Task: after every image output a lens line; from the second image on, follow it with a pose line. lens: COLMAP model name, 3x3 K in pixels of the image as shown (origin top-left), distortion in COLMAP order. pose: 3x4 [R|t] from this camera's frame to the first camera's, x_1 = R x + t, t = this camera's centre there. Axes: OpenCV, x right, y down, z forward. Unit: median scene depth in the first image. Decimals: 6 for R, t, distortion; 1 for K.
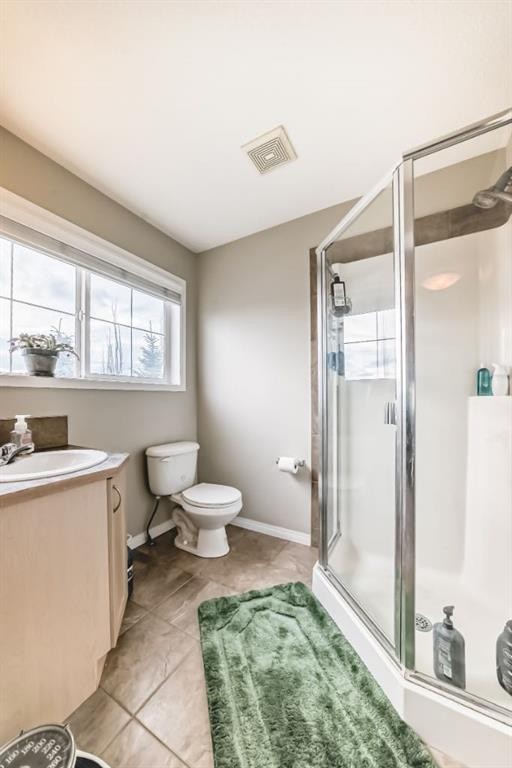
lens RADIAL K [[275.7, 0, 257.8], [0, 275.7, 396.7], [0, 0, 1]] dist [-0.001703, 0.000099]
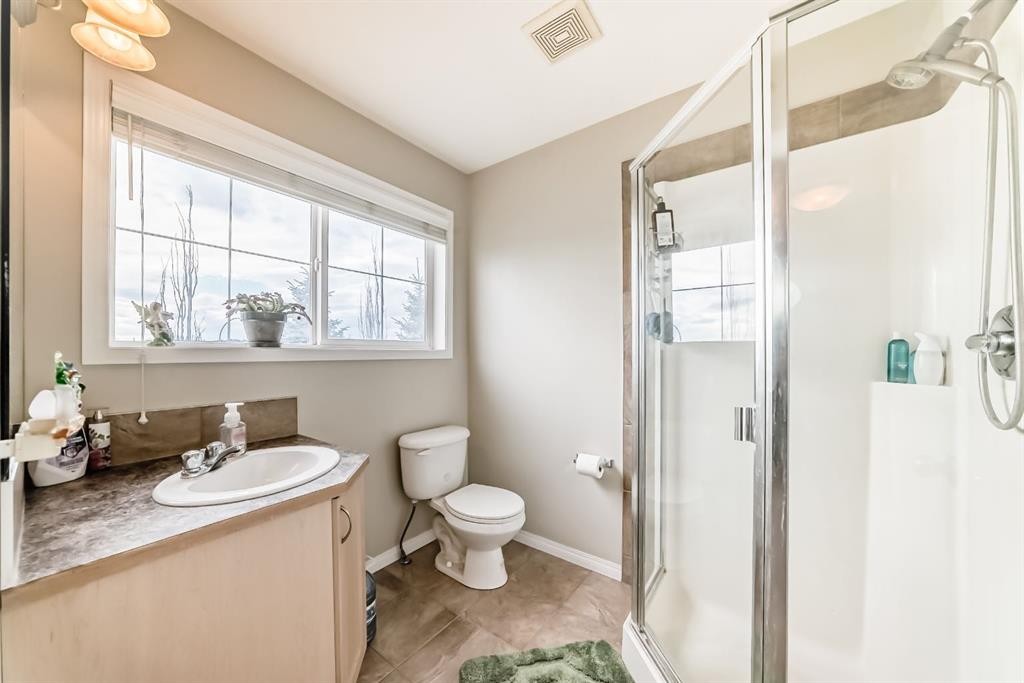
lens RADIAL K [[357.7, 0, 517.4], [0, 357.7, 349.8], [0, 0, 1]] dist [-0.008795, 0.003942]
pose [[0.994197, 0.004908, -0.107460, 0.026527], [-0.004951, 0.999988, -0.000131, -0.063399], [0.107458, 0.000663, 0.994209, 0.072738]]
